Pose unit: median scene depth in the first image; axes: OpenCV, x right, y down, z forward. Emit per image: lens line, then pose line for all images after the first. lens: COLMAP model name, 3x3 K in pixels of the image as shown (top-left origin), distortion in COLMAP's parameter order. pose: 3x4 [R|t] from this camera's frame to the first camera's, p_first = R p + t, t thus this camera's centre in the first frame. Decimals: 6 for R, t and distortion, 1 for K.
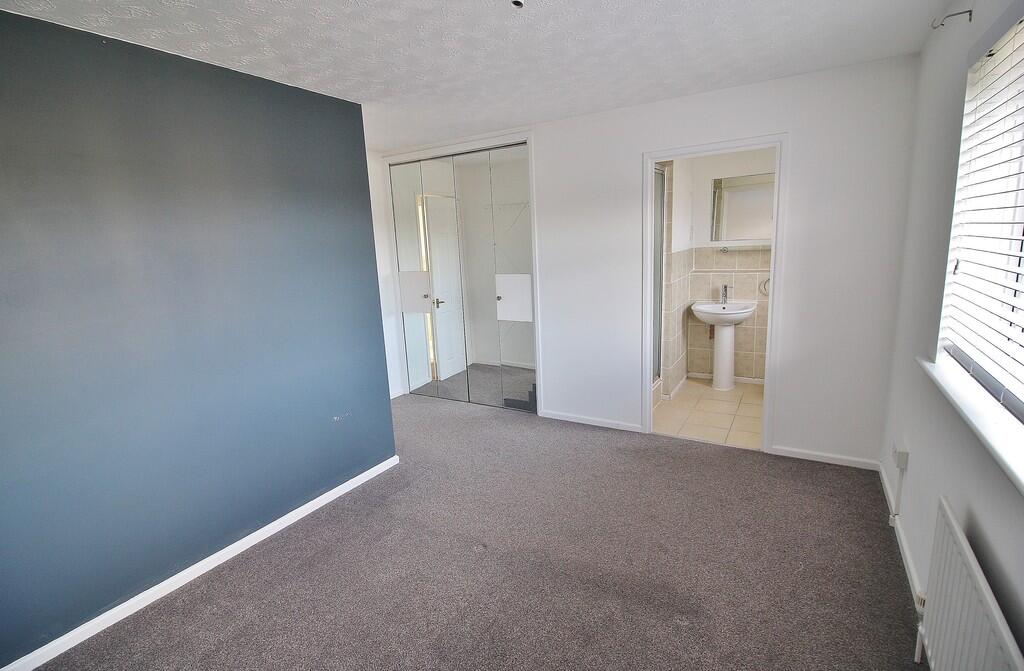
lens RADIAL K [[491.5, 0, 510.3], [0, 491.5, 339.1], [0, 0, 1]] dist [-0.026095, -0.001051]
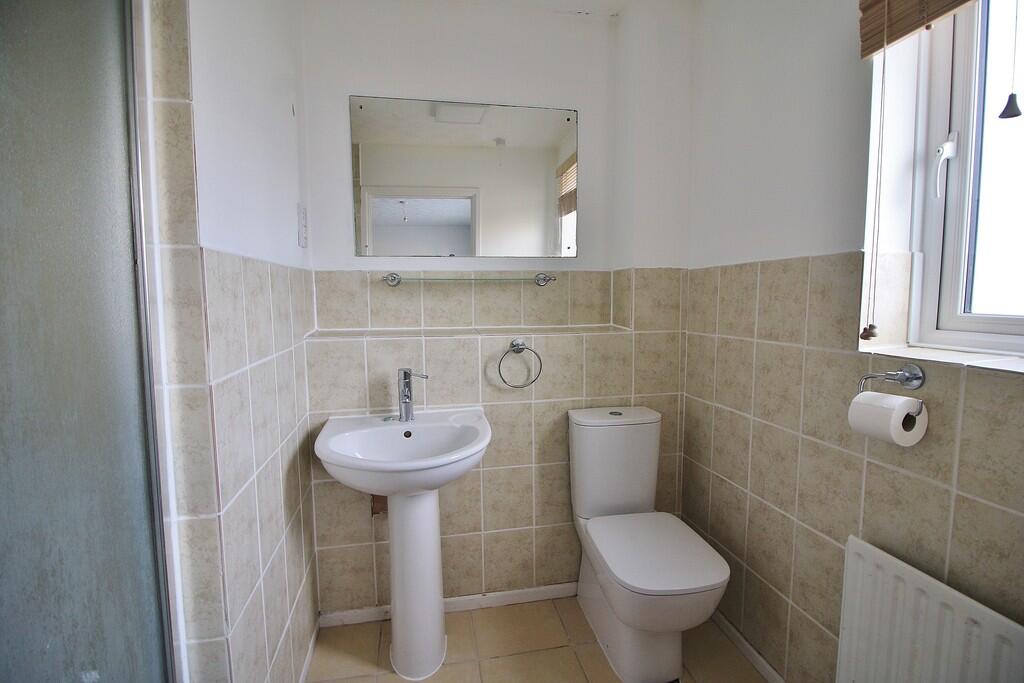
lens RADIAL K [[485.4, 0, 513.3], [0, 485.4, 341.4], [0, 0, 1]] dist [-0.014006, -0.001493]
pose [[0.745716, -0.016257, 0.666066, 0.252256], [0.099416, 0.991226, -0.087111, -0.089663], [-0.658806, 0.131178, 0.740789, 0.658652]]
